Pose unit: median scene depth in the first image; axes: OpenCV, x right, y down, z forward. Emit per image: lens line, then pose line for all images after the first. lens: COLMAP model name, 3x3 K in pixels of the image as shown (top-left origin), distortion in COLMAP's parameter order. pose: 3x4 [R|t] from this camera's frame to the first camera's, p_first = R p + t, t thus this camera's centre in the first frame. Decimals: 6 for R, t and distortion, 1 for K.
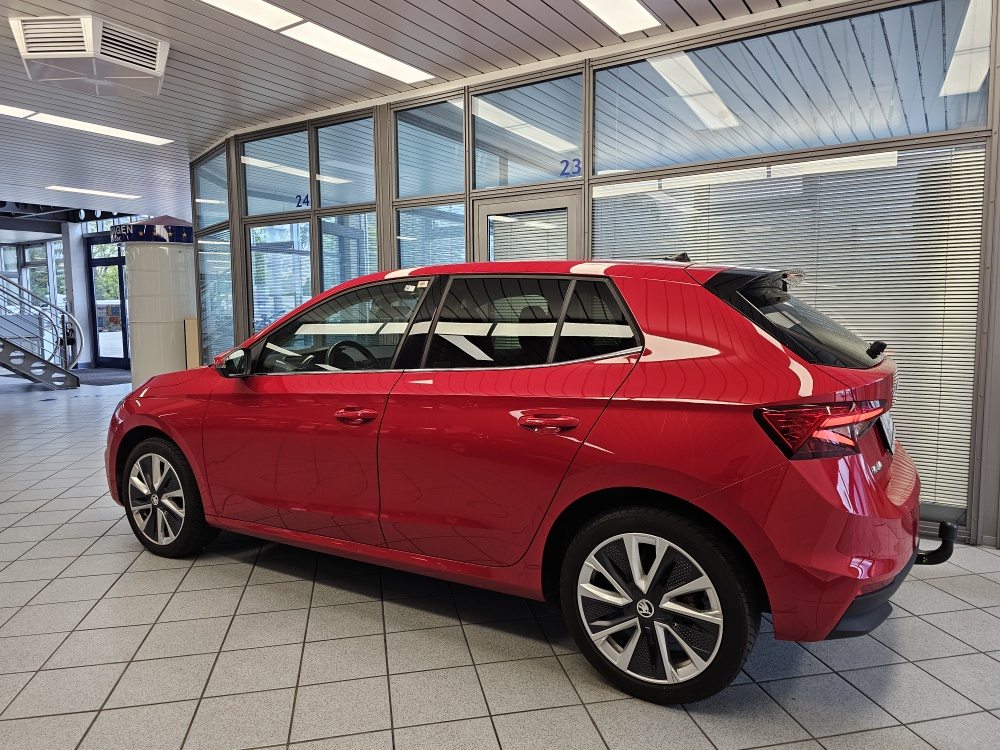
lens RADIAL K [[679.6, 0, 498.7], [0, 679.6, 368.2], [0, 0, 1]] dist [0.034598, -0.033202]
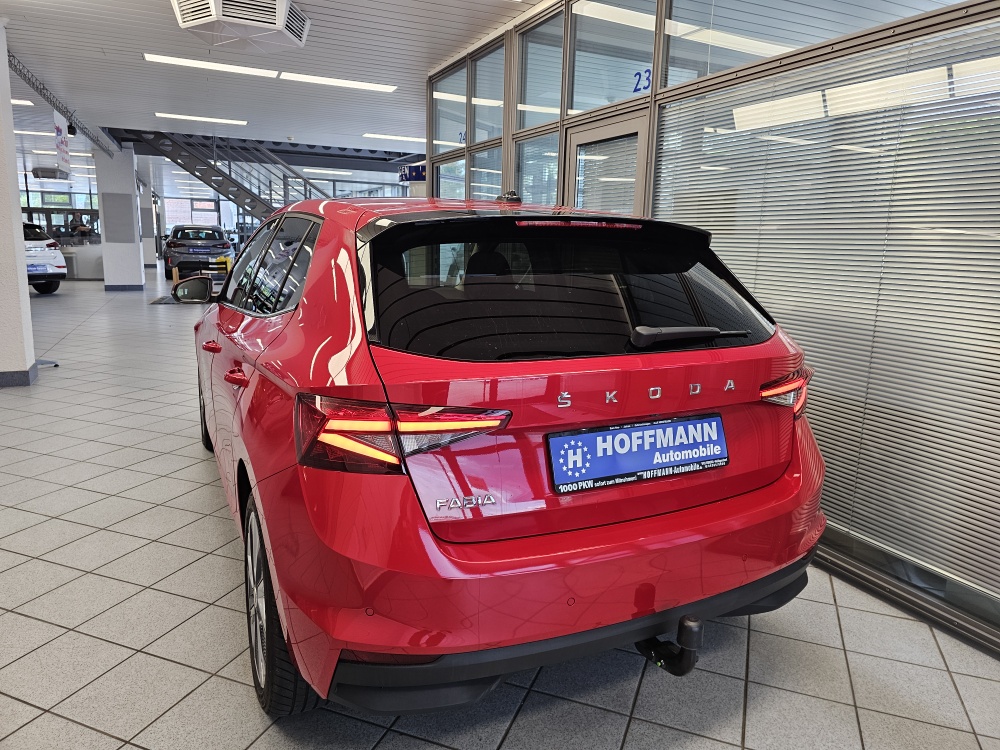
lens RADIAL K [[679.6, 0, 501.3], [0, 679.6, 364.3], [0, 0, 1]] dist [0.034598, -0.033202]
pose [[0.840956, 0.131202, -0.524957, 0.433899], [-0.087673, 0.990378, 0.107077, -0.033634], [0.533954, -0.044022, 0.844366, 0.209561]]
